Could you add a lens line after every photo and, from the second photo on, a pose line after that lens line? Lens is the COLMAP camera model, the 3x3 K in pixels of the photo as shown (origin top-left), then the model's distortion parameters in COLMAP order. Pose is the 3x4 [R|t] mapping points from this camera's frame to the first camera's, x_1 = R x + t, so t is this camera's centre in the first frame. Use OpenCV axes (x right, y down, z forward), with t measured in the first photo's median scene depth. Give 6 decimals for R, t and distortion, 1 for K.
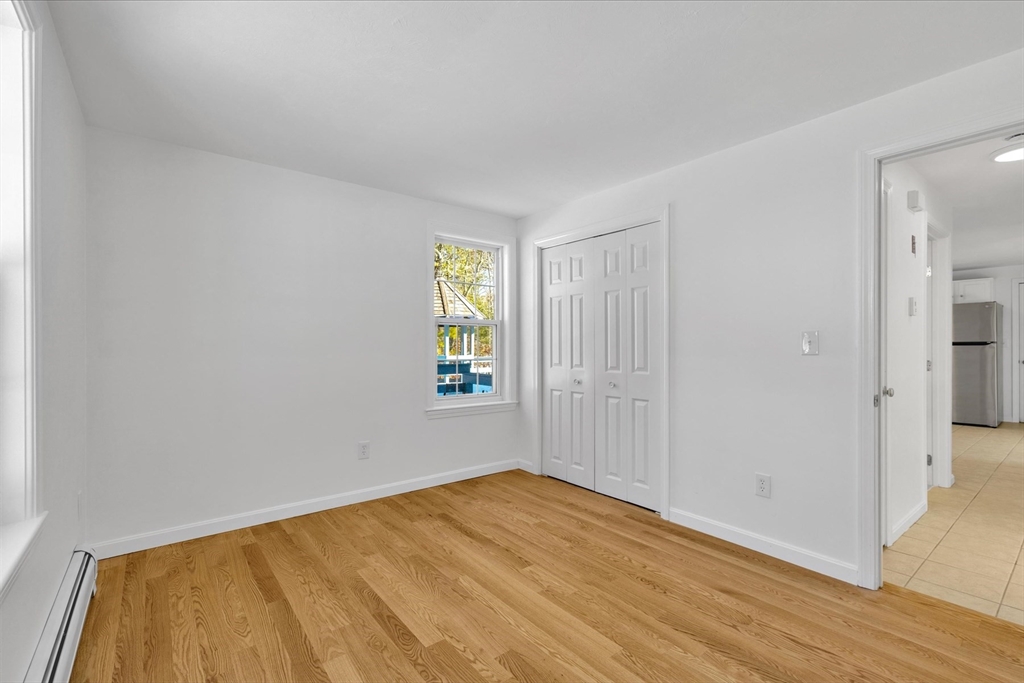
lens RADIAL K [[459.8, 0, 516.4], [0, 459.8, 346.8], [0, 0, 1]] dist [0.004800, 0.000280]
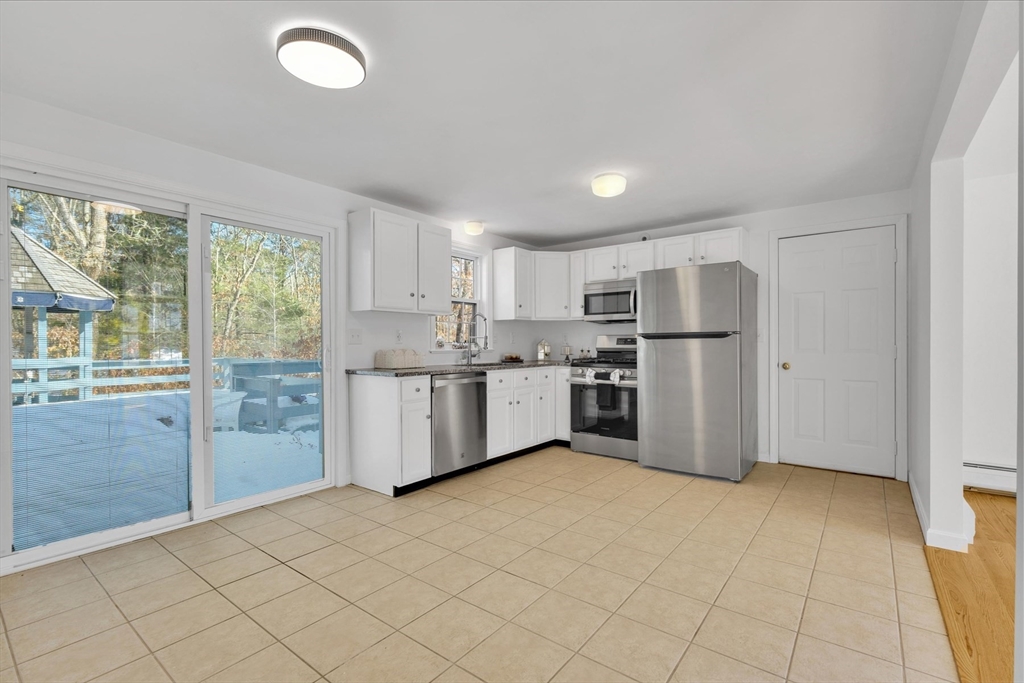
lens RADIAL K [[459.8, 0, 516.4], [0, 459.8, 346.8], [0, 0, 1]] dist [0.004800, 0.000280]
pose [[0.971769, -0.002005, 0.235924, 0.597196], [0.001715, 0.999998, 0.001433, 0.006532], [-0.235927, -0.000988, 0.971770, 0.480918]]
